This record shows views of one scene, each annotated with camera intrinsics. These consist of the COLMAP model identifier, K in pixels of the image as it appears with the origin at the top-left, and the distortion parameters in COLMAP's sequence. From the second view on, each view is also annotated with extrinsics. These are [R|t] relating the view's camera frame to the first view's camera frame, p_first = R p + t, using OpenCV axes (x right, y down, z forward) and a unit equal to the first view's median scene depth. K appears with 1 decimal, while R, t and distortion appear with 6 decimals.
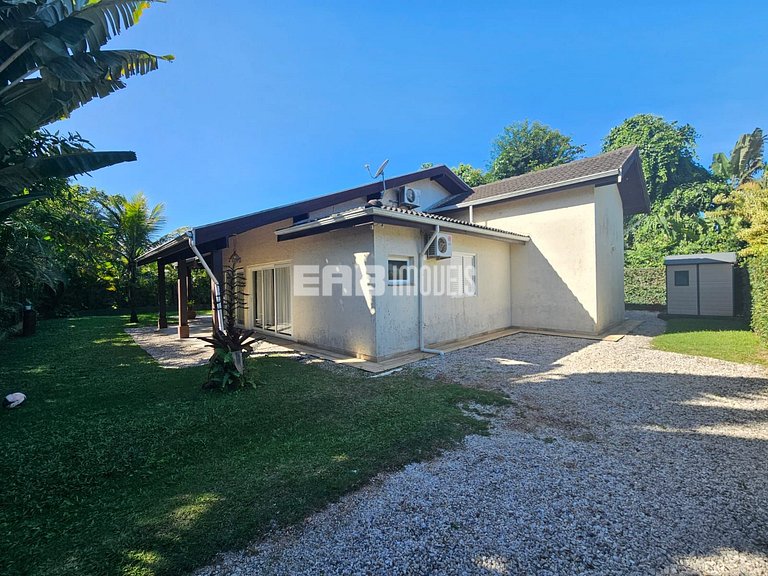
lens RADIAL K [[323.7, 0, 385.3], [0, 323.7, 288.6], [0, 0, 1]] dist [-0.002834, -0.000652]
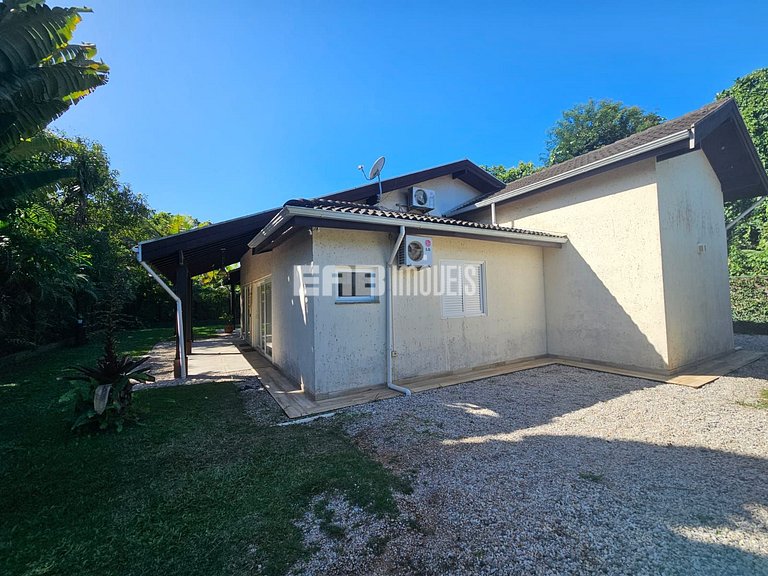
lens RADIAL K [[323.7, 0, 381.4], [0, 323.7, 287.8], [0, 0, 1]] dist [-0.002834, -0.000652]
pose [[0.970007, -0.011909, -0.242786, 0.226106], [0.001574, 0.999086, -0.042717, -0.010754], [0.243072, 0.041054, 0.969139, 0.178803]]
